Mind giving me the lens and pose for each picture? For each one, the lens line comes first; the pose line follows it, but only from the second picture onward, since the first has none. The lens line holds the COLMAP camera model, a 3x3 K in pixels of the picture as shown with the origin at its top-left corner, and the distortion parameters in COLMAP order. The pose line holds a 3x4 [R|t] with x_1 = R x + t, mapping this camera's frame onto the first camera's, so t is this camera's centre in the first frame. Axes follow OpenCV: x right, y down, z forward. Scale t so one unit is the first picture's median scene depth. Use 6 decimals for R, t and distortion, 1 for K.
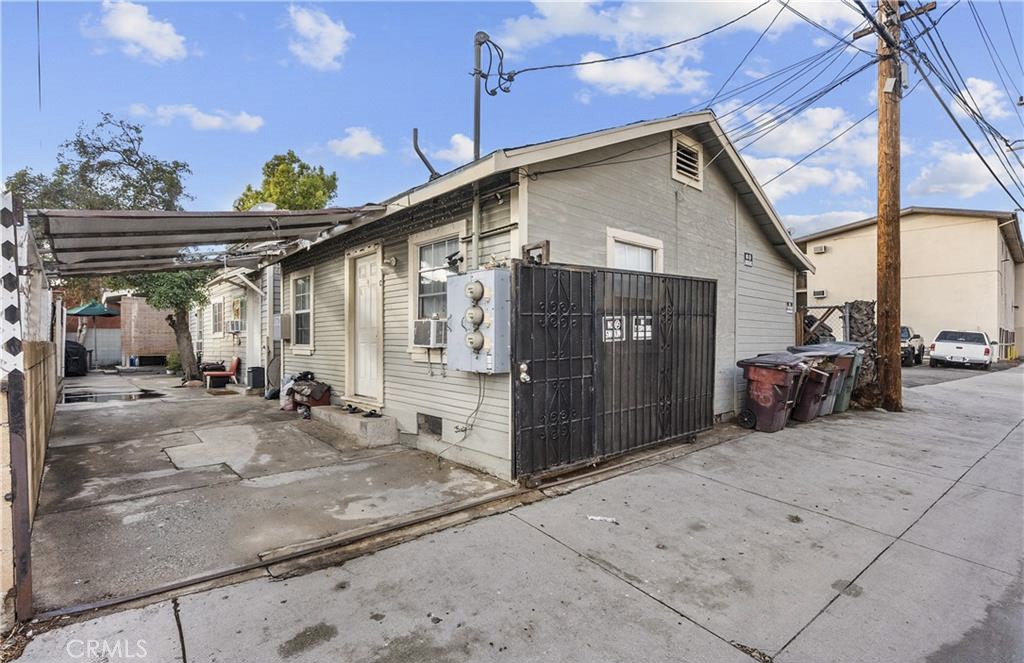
lens RADIAL K [[501.3, 0, 510.6], [0, 501.3, 341.9], [0, 0, 1]] dist [0.002794, 0.000373]
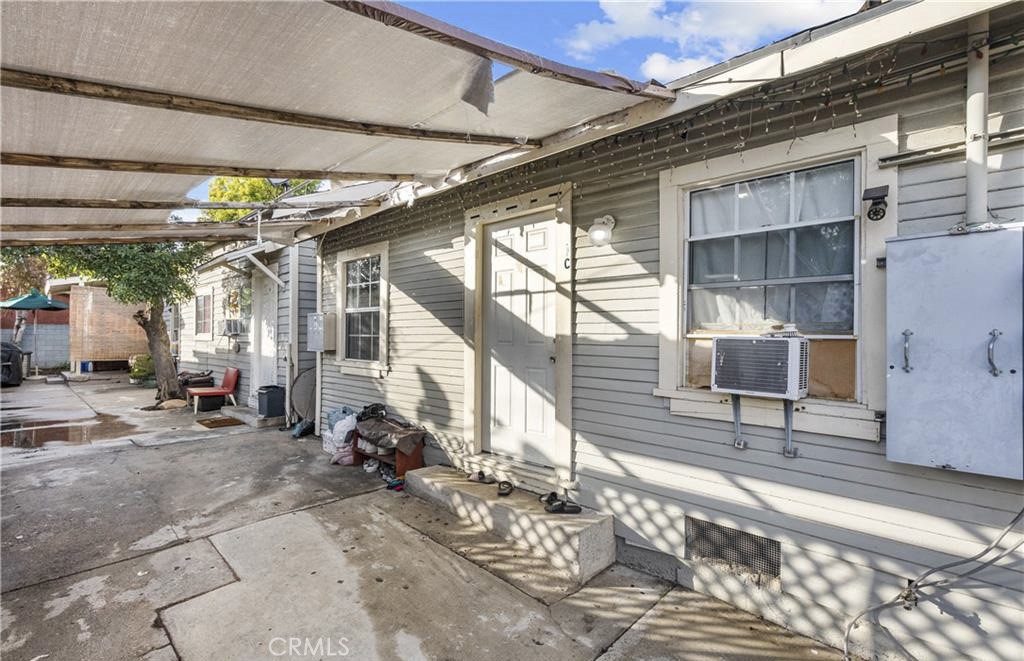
lens RADIAL K [[482.1, 0, 512.0], [0, 482.1, 330.5], [0, 0, 1]] dist [-0.002010, 0.000723]
pose [[0.996645, 0.007076, 0.081544, -0.227645], [-0.006049, 0.999899, -0.012832, -0.022396], [-0.081627, 0.012296, 0.996587, 0.297338]]
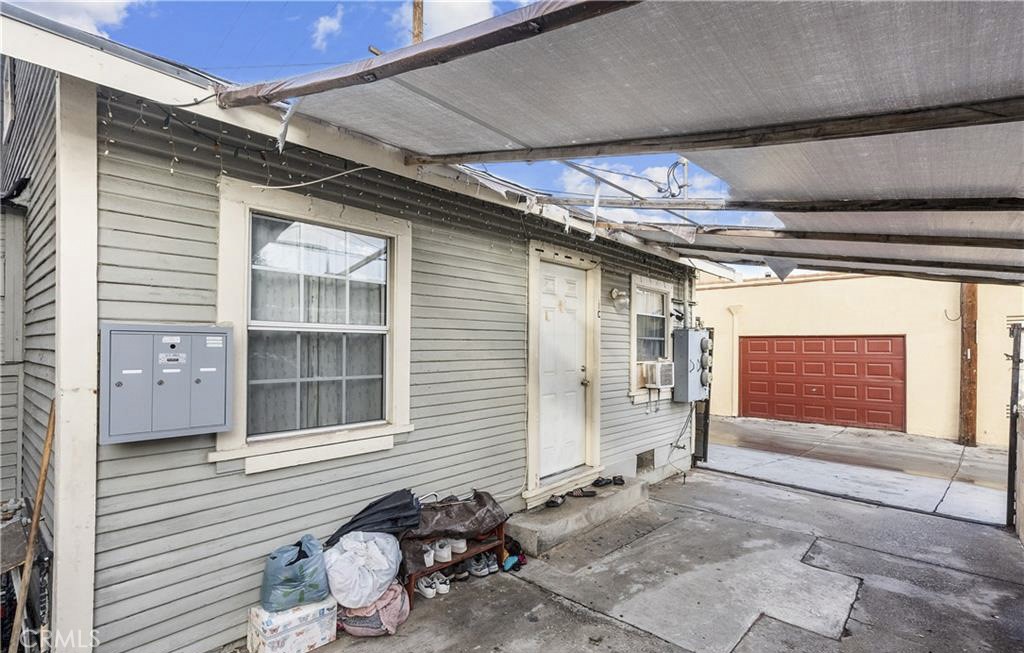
lens RADIAL K [[496.8, 0, 513.1], [0, 496.8, 342.5], [0, 0, 1]] dist [0.000464, 0.000239]
pose [[-0.140172, 0.003600, 0.990121, -0.638368], [-0.007957, 0.999957, -0.004762, -0.042671], [-0.990095, -0.008545, -0.140138, 0.782272]]
